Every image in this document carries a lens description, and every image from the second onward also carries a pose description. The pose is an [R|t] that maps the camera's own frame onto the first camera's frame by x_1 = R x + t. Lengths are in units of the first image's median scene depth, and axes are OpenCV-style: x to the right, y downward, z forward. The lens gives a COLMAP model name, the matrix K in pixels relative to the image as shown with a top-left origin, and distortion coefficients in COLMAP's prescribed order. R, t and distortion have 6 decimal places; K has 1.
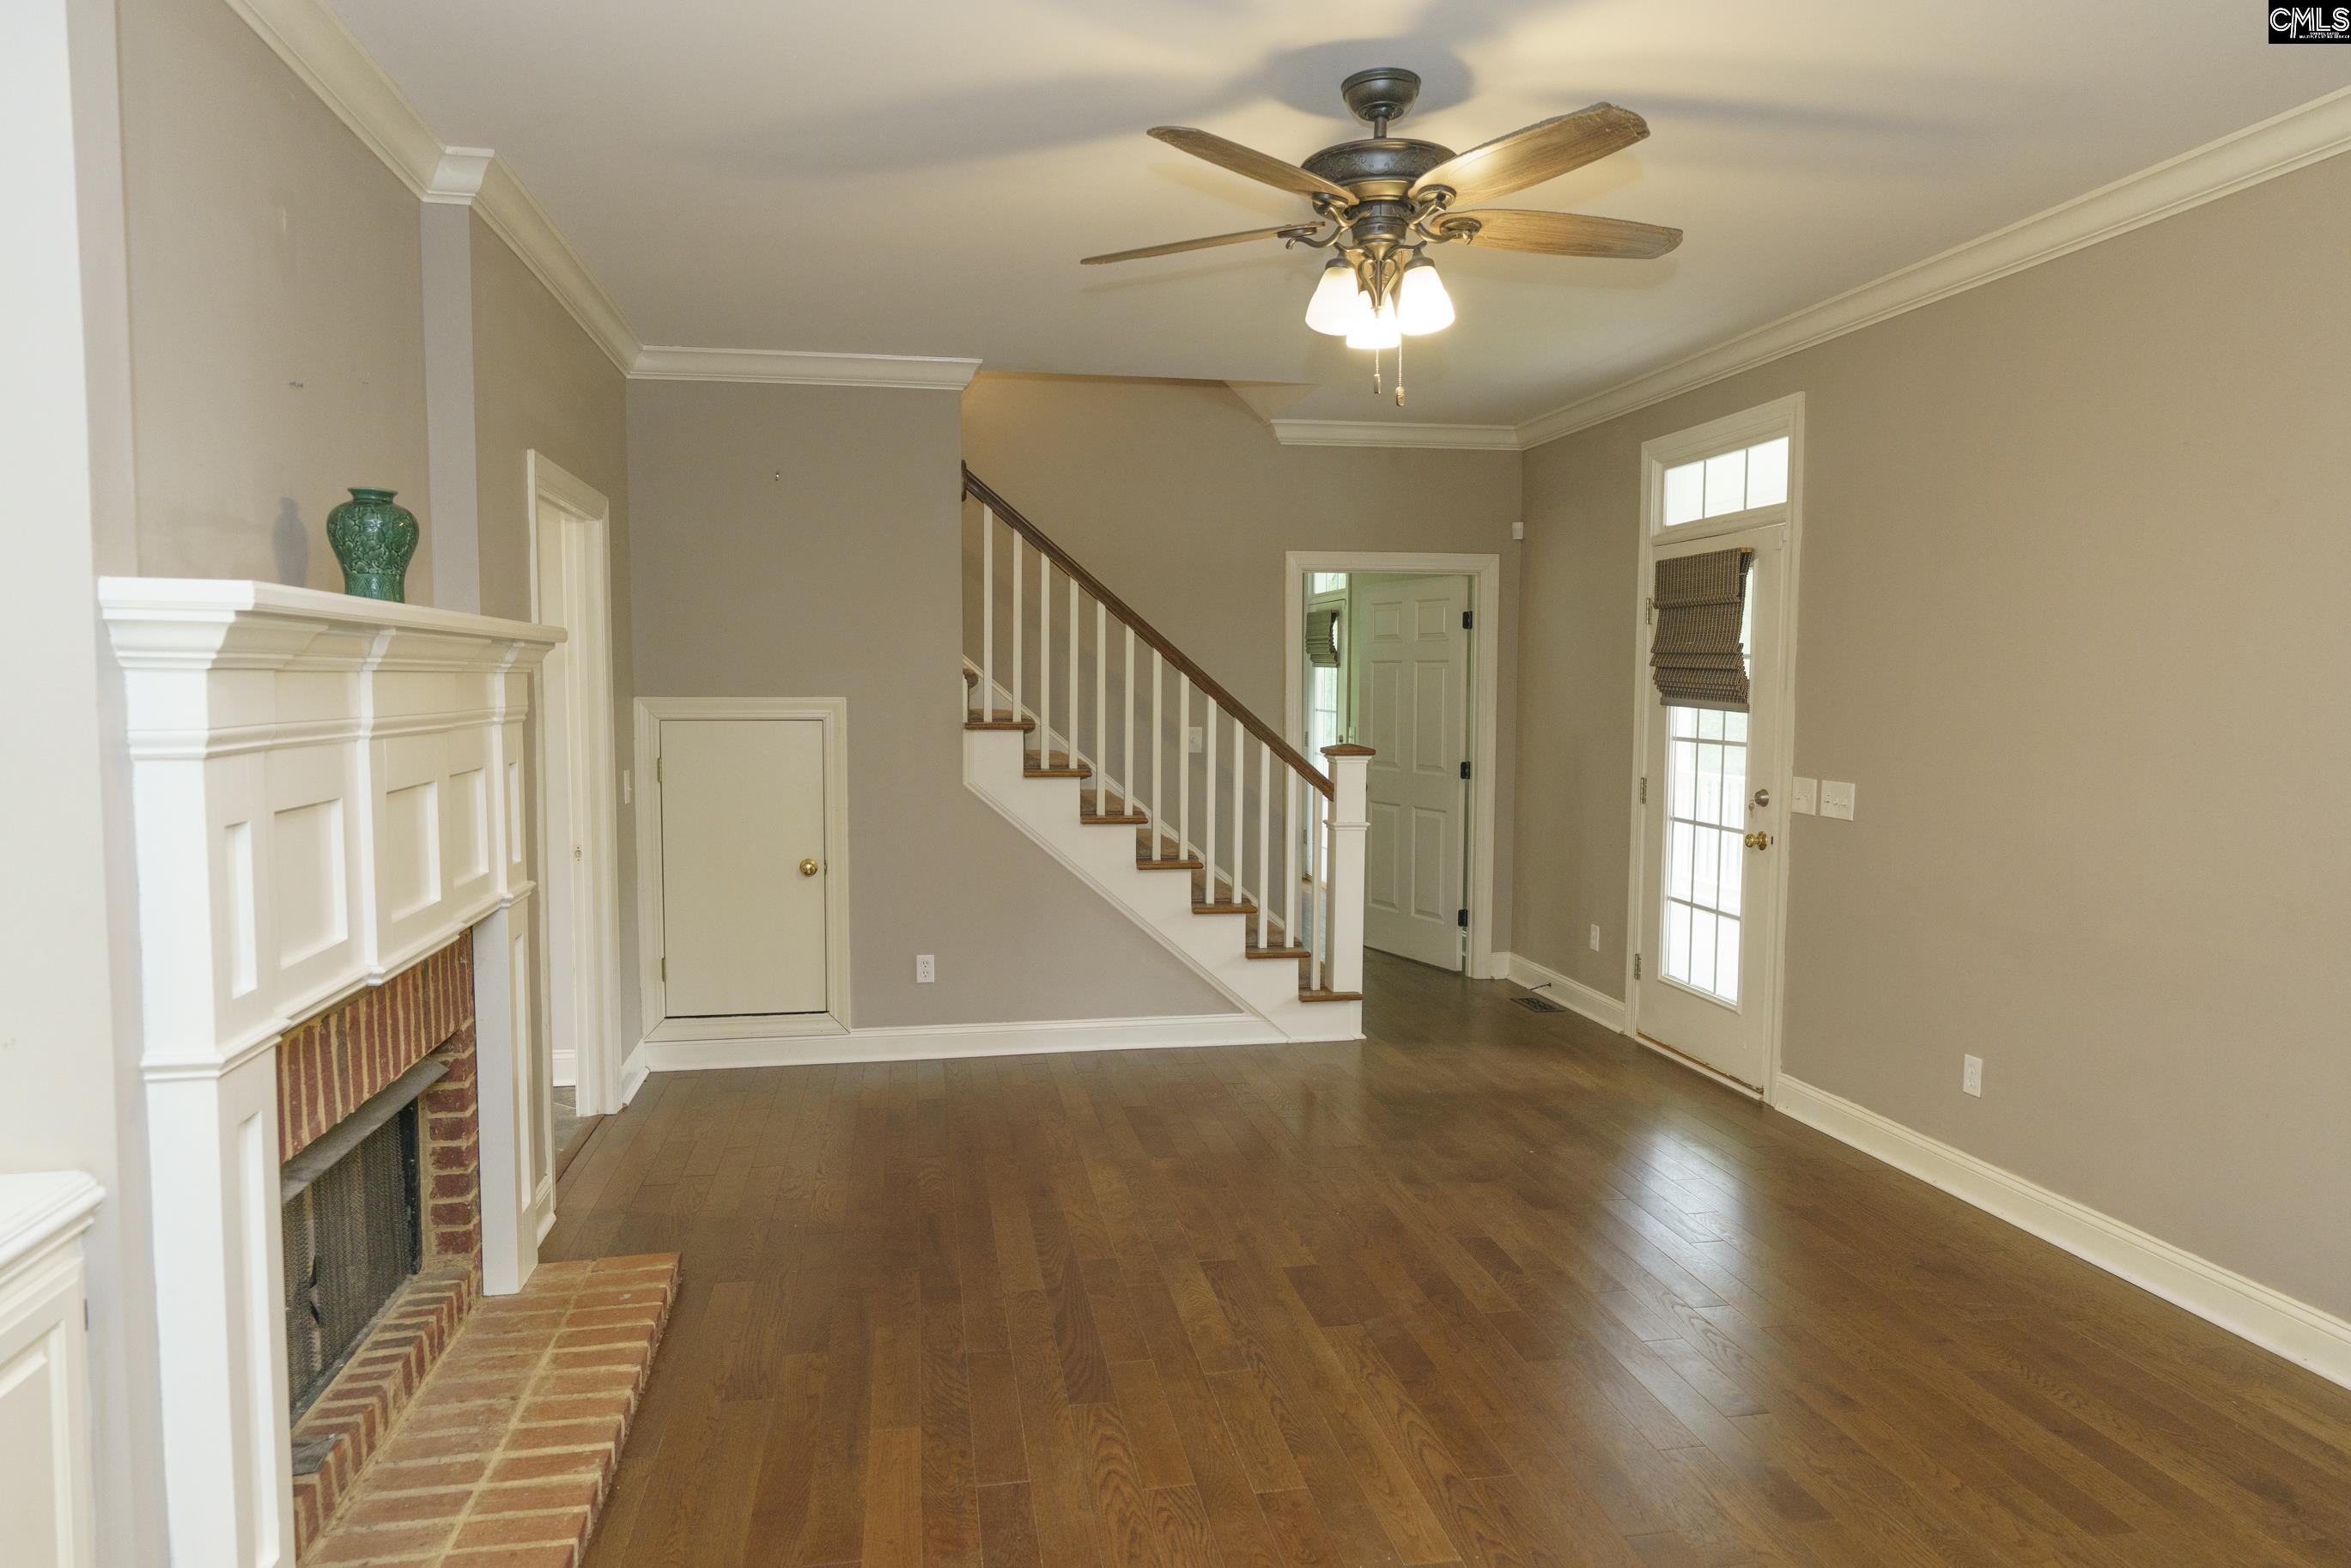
lens RADIAL K [[1465.2, 0, 1175.5], [0, 1465.2, 784.0], [0, 0, 1]] dist [0.000861, 0.000209]
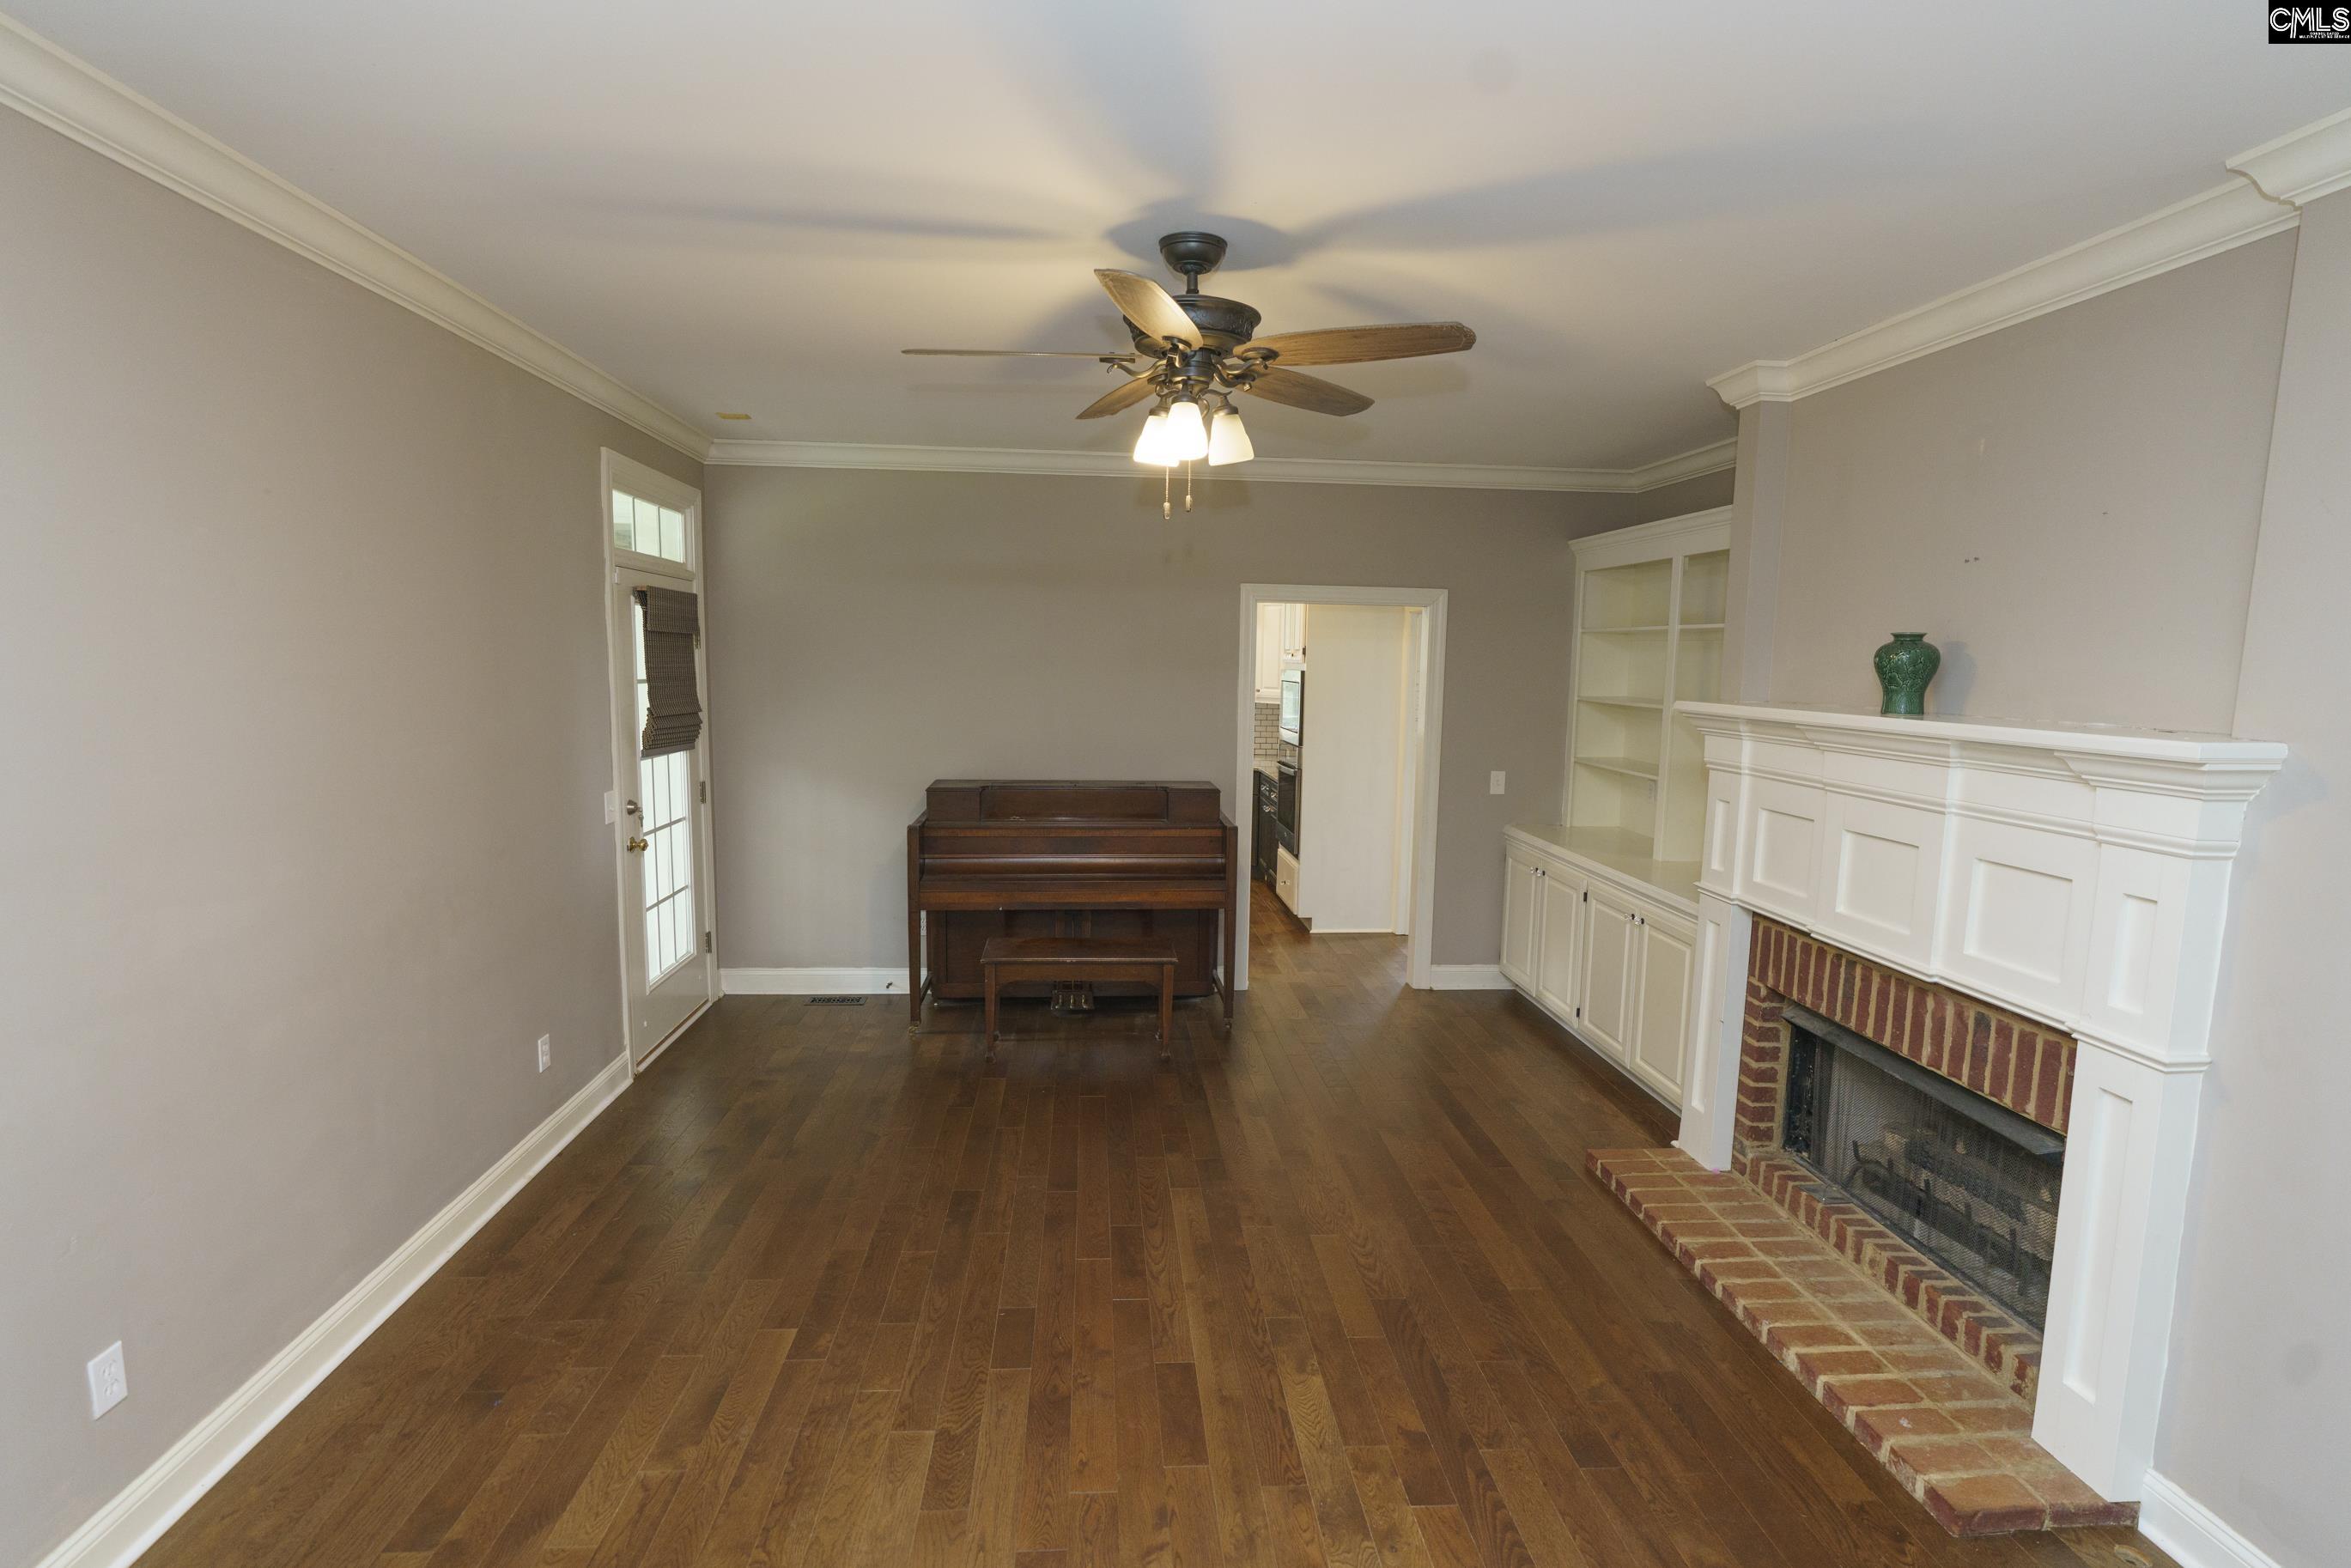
lens RADIAL K [[1130.9, 0, 1175.5], [0, 1130.9, 784.0], [0, 0, 1]] dist [0.000014, 0.000001]
pose [[-0.994535, -0.035193, 0.098294, 0.055803], [-0.016994, 0.983486, 0.180187, -0.239539], [-0.103012, 0.177532, -0.978709, 2.139406]]
